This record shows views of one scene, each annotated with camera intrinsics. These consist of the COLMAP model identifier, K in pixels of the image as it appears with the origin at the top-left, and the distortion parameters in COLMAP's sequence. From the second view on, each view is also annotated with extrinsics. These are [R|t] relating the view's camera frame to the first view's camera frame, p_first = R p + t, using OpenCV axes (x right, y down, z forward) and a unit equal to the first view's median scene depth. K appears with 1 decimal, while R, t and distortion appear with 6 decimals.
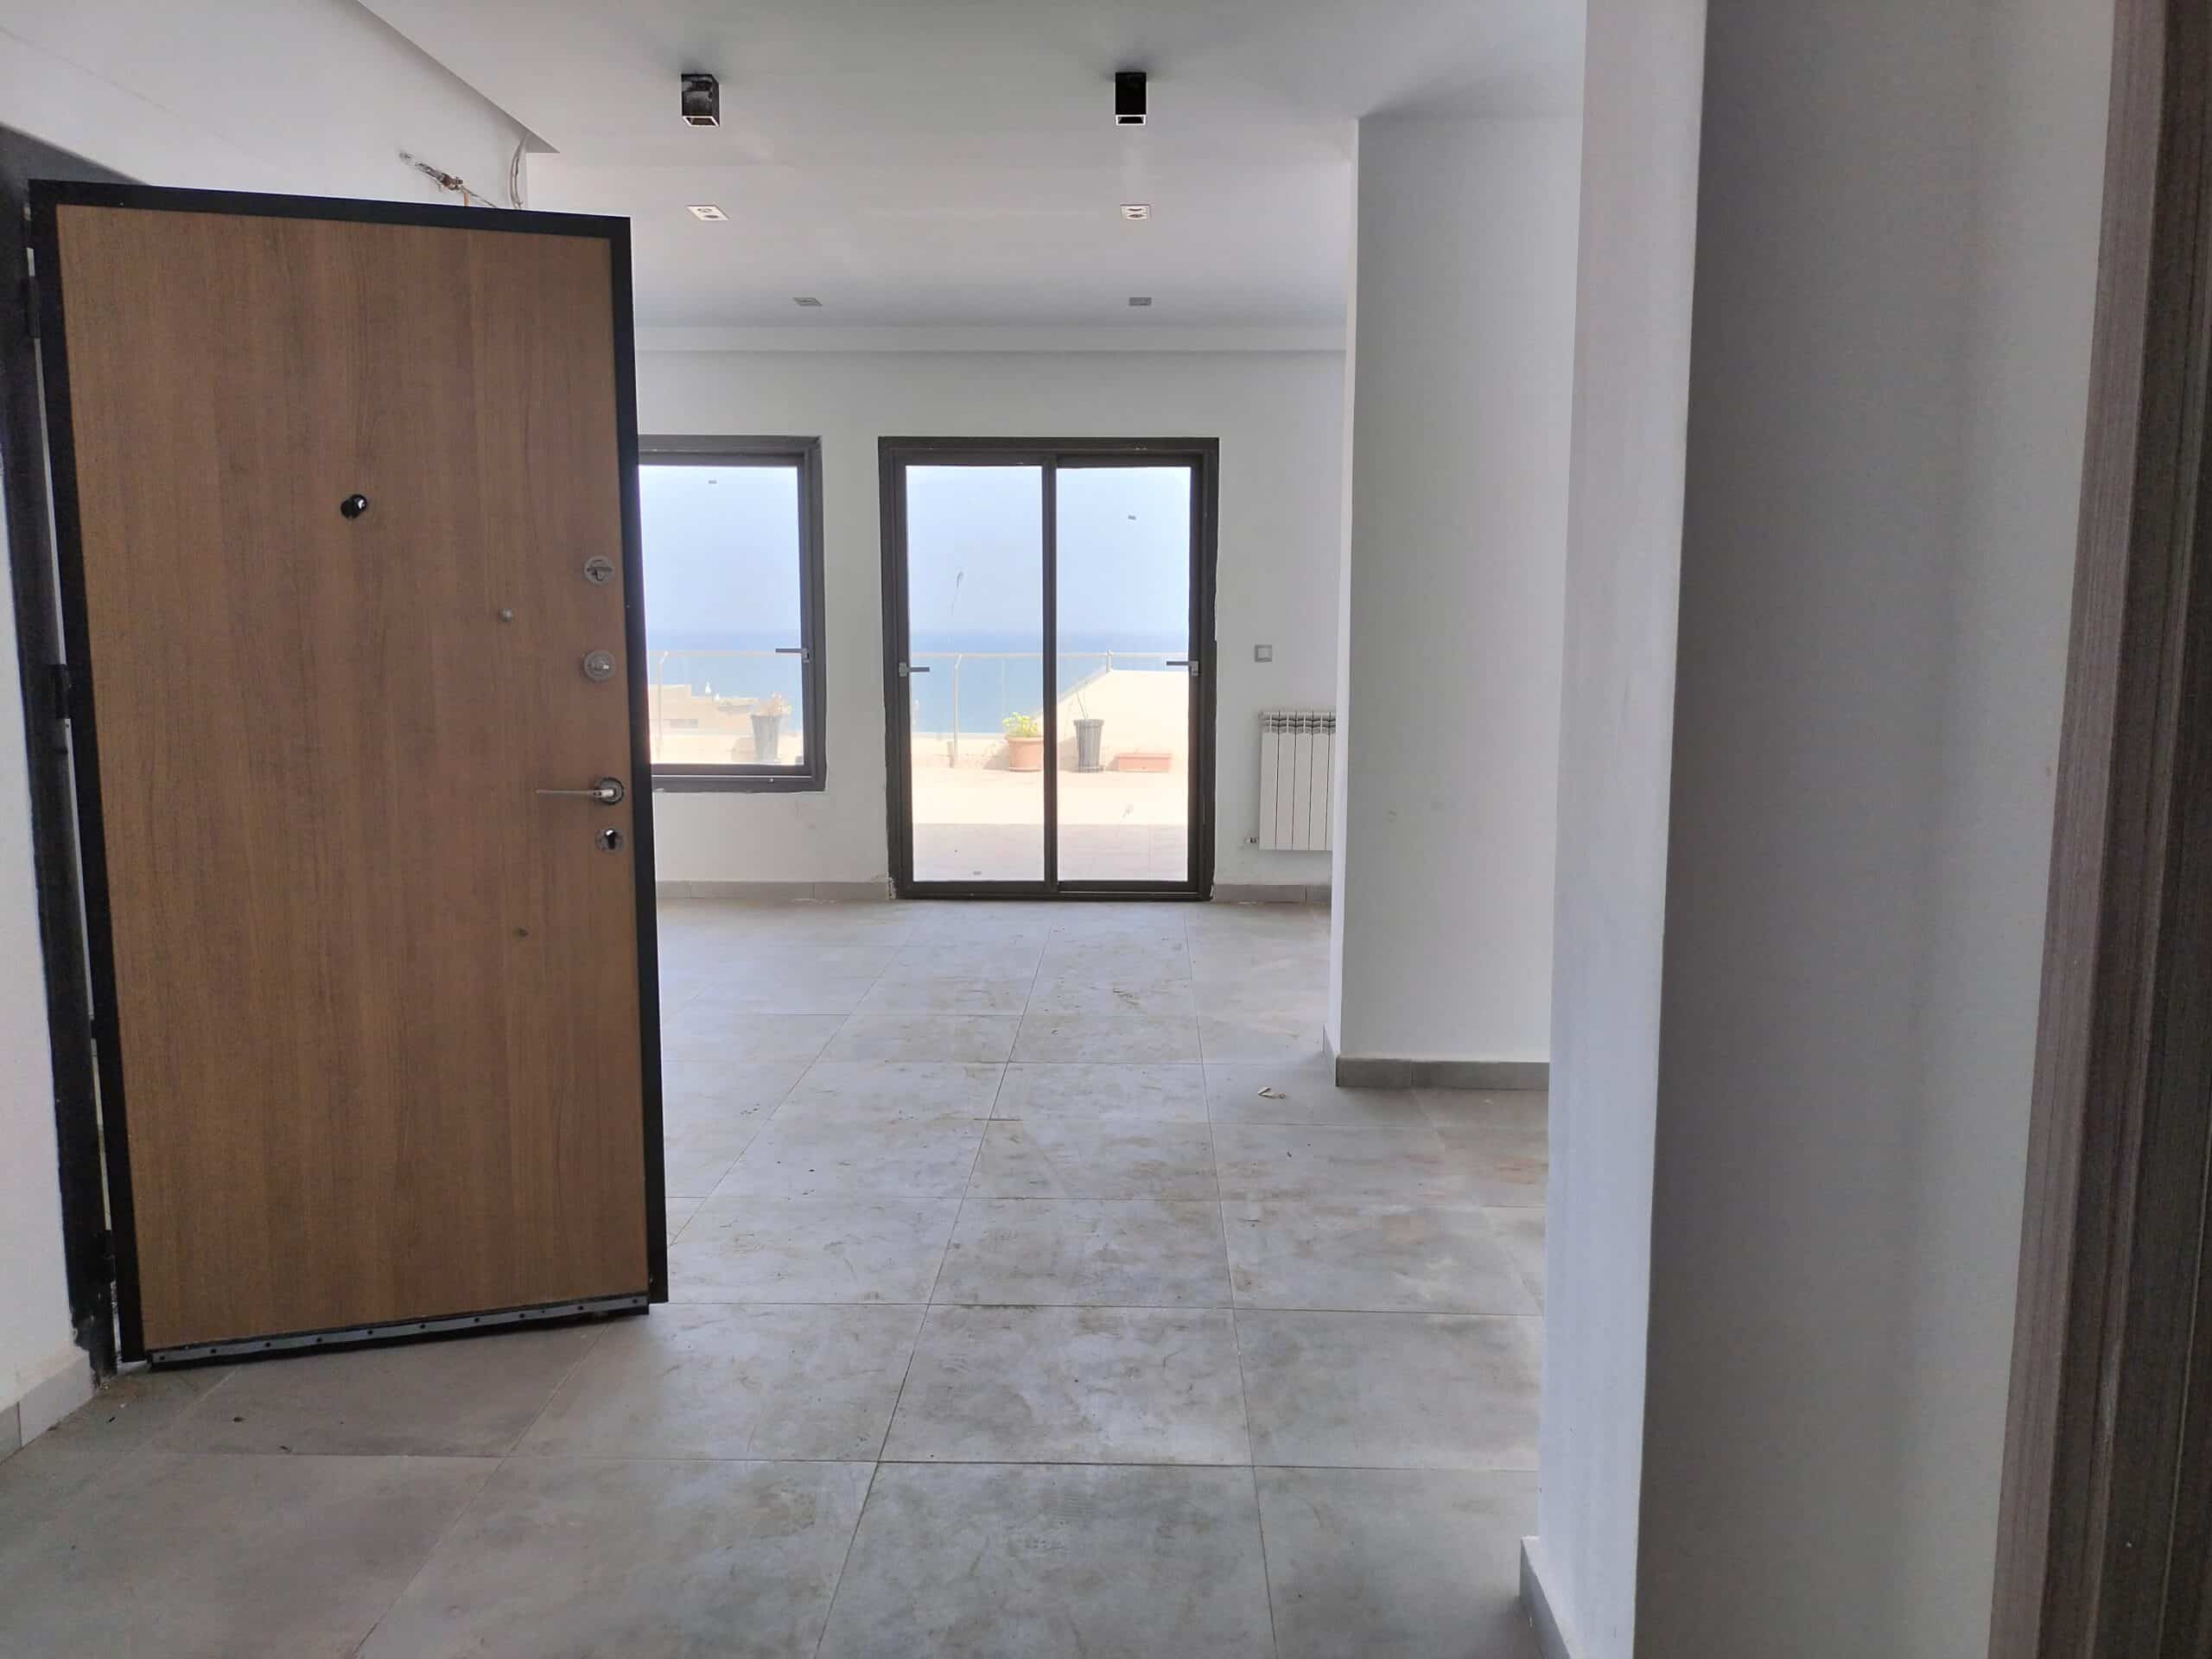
lens RADIAL K [[1648.9, 0, 1106.0], [0, 1648.9, 829.5], [0, 0, 1]] dist [0.100662, -0.123351]
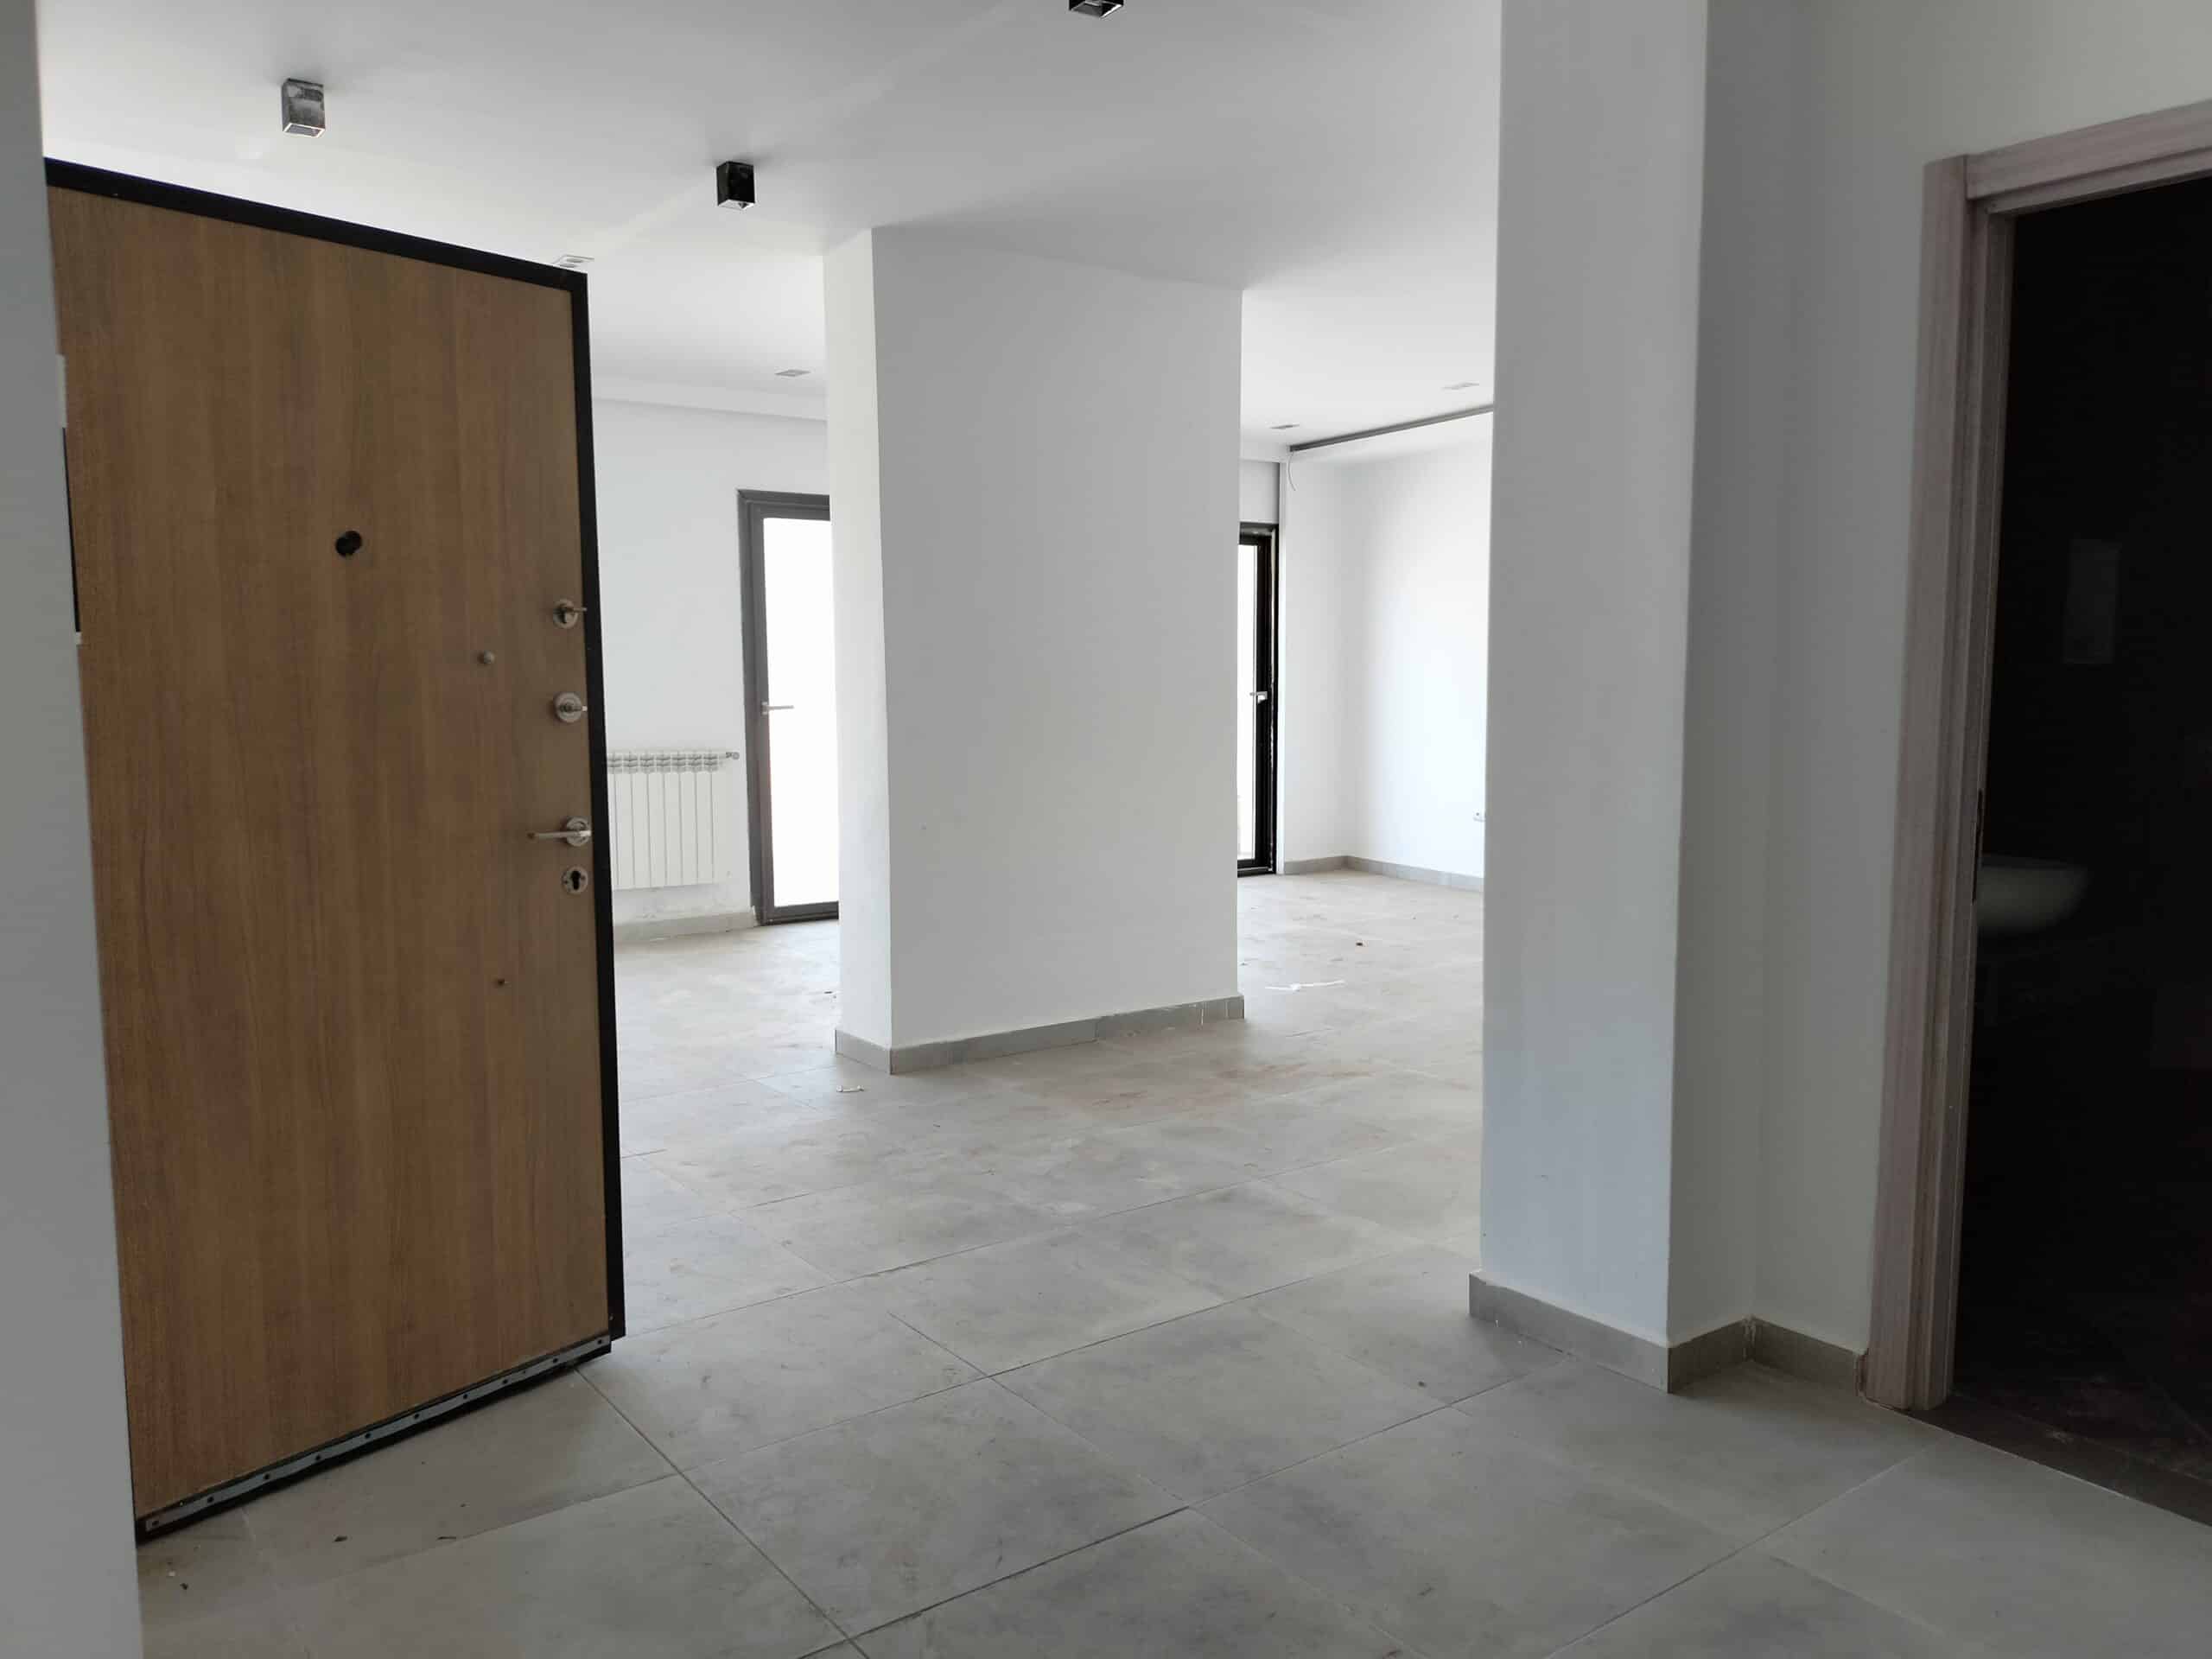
lens RADIAL K [[1694.8, 0, 1106.0], [0, 1694.8, 829.5], [0, 0, 1]] dist [0.105644, -0.103307]
pose [[0.786995, -0.067865, 0.613216, -0.674222], [0.086870, 0.996219, -0.001236, 0.004713], [-0.610813, 0.054243, 0.789914, -0.015051]]
